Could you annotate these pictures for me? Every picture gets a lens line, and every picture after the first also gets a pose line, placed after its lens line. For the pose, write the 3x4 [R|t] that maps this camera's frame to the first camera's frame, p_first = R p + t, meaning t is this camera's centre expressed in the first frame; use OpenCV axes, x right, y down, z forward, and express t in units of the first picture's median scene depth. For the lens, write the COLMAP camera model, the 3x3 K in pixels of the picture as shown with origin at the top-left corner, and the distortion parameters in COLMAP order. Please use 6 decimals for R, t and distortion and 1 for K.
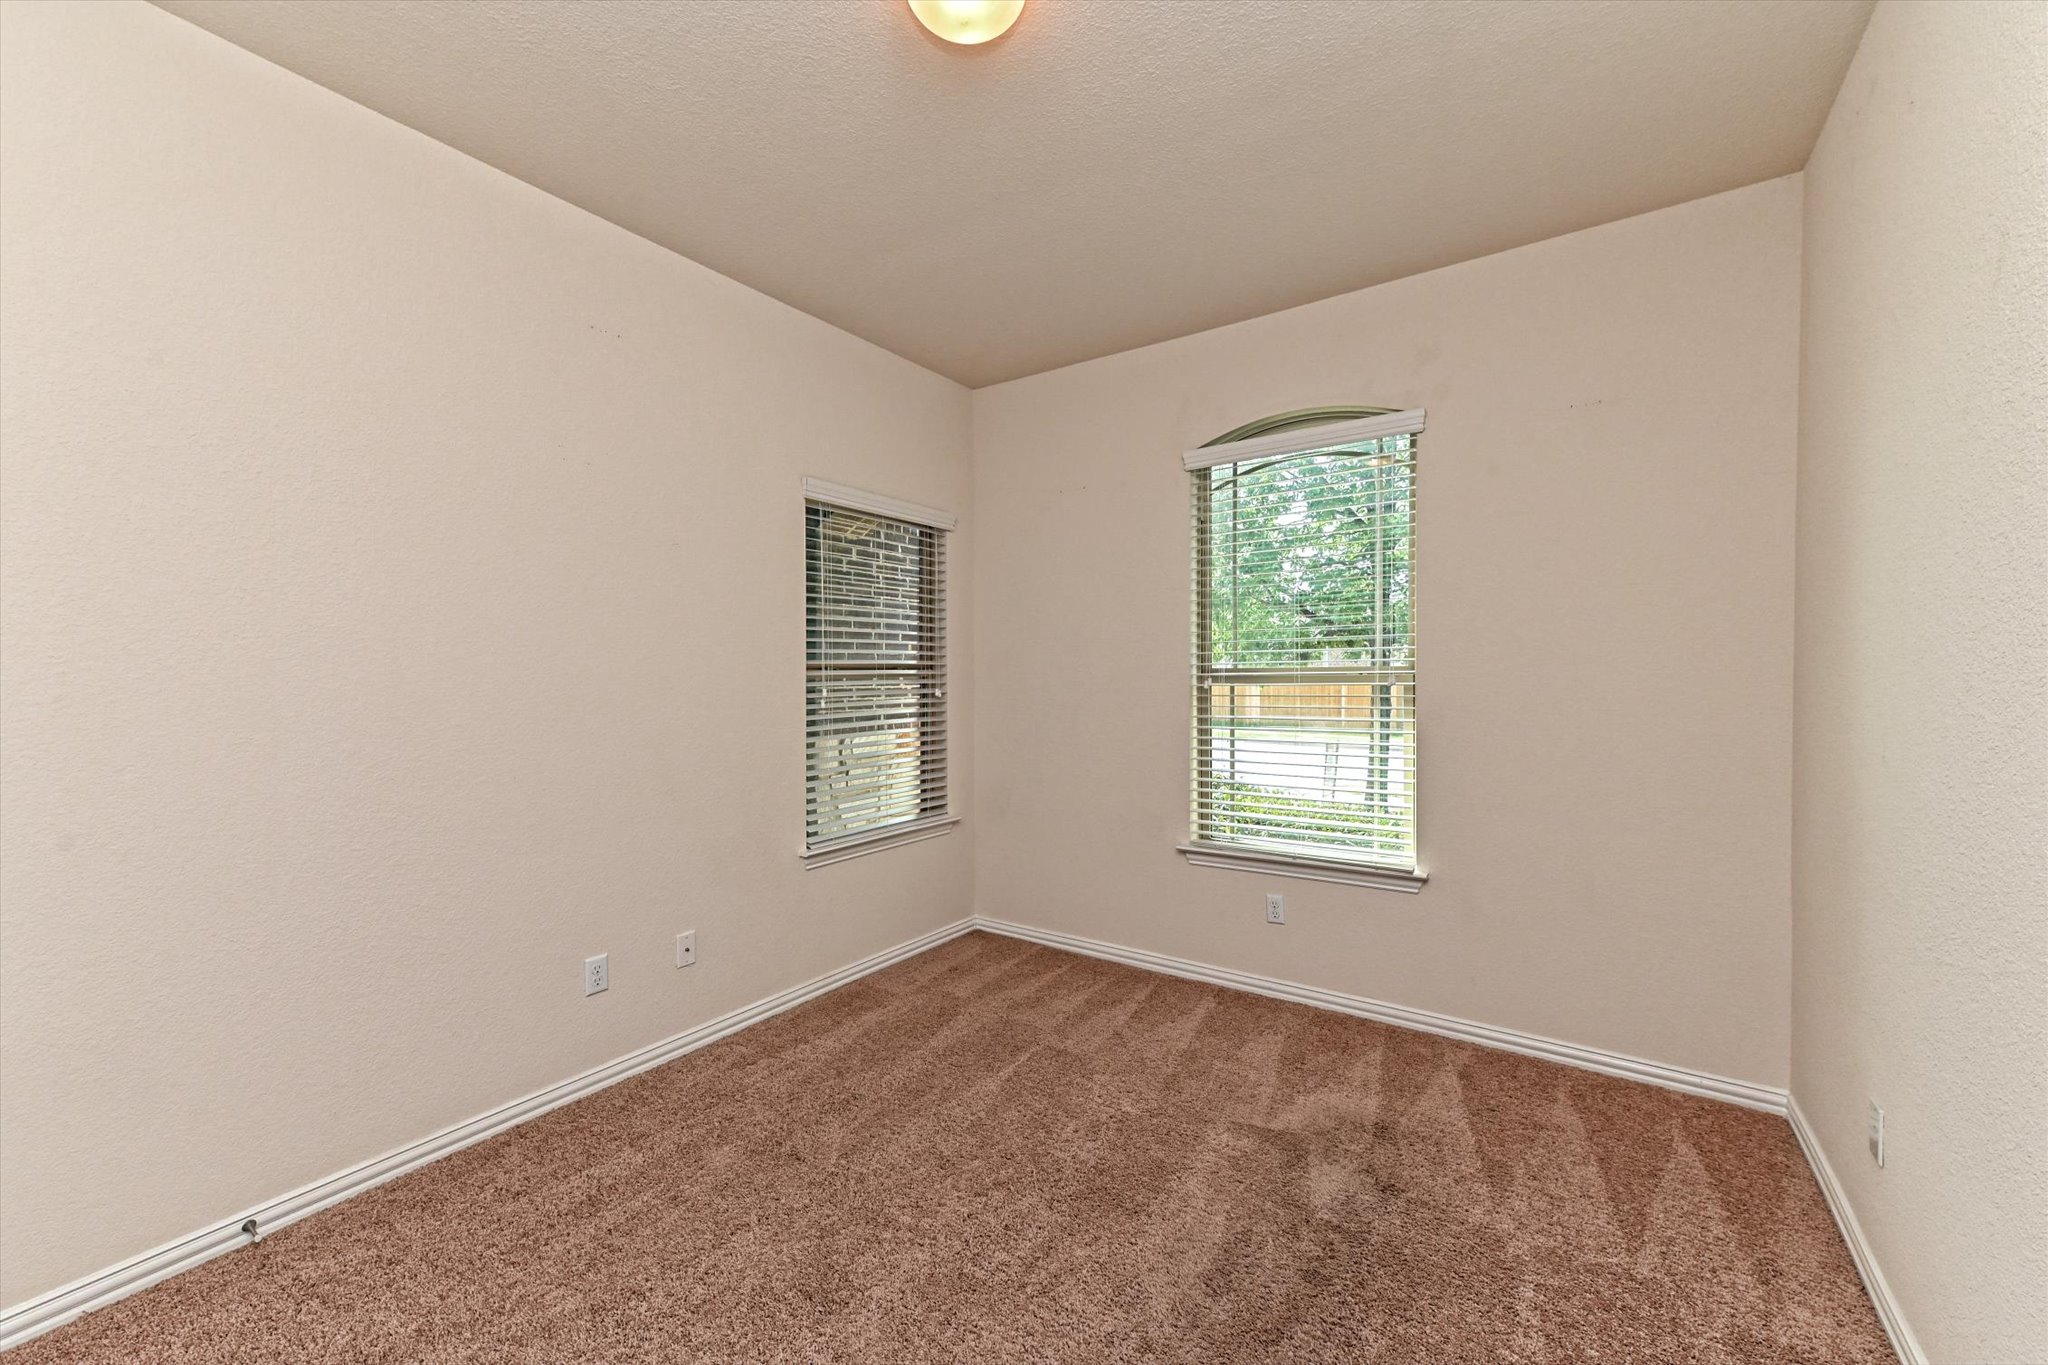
lens RADIAL K [[808.8, 0, 1017.1], [0, 808.8, 679.0], [0, 0, 1]] dist [0.017653, -0.000734]
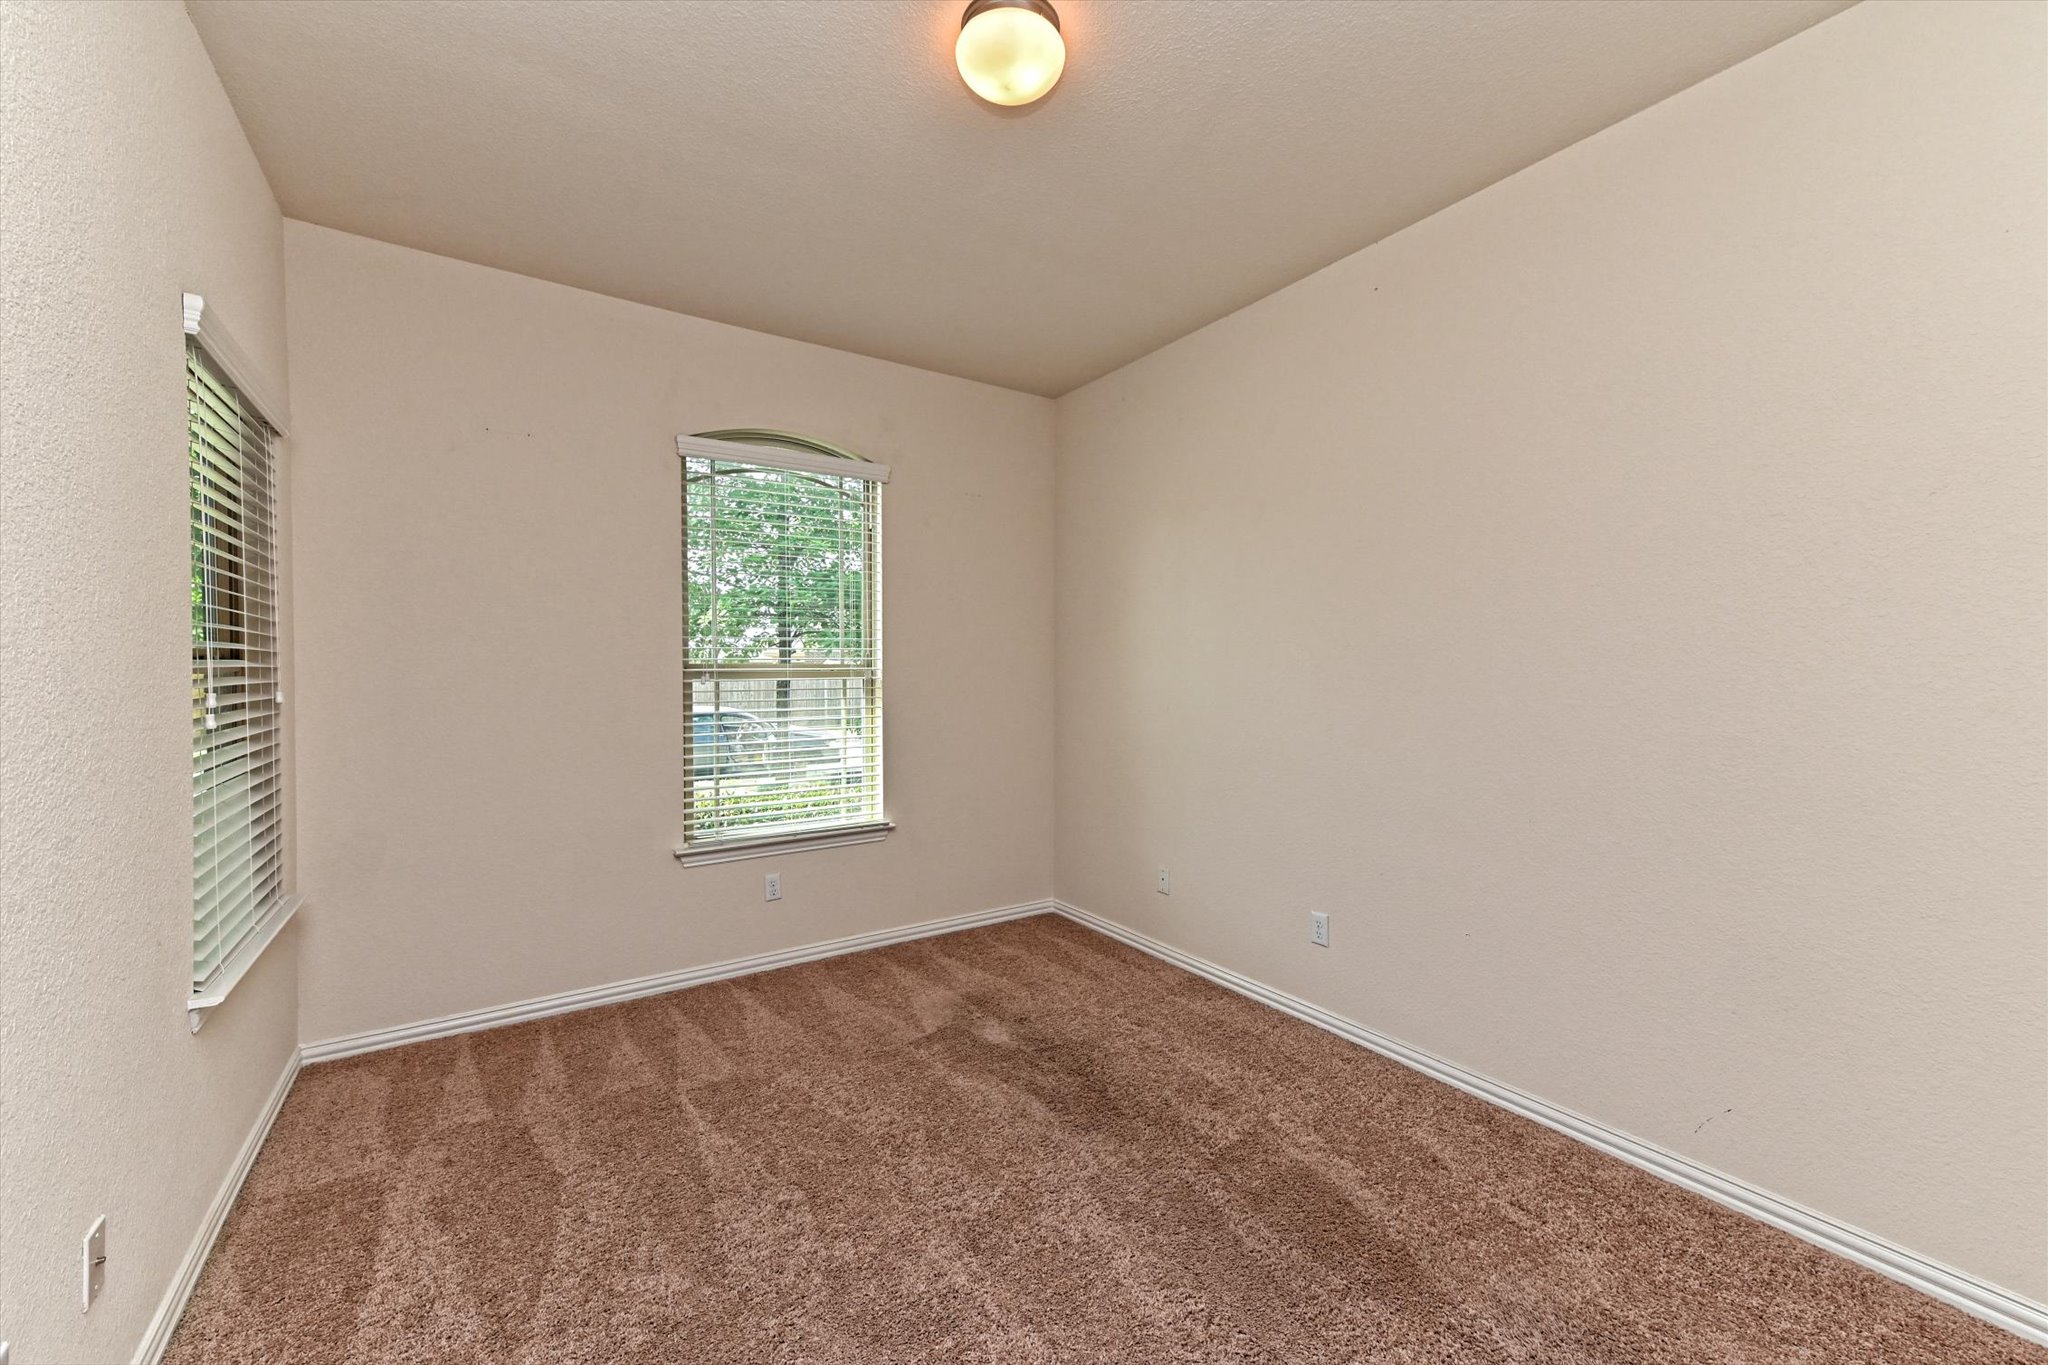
lens RADIAL K [[808.8, 0, 1024.0], [0, 808.8, 675.7], [0, 0, 1]] dist [0.017653, -0.000734]
pose [[0.369107, -0.002062, 0.929385, -0.695614], [0.005828, 0.999983, -0.000096, 0.004674], [-0.929369, 0.005452, 0.369113, 0.357271]]
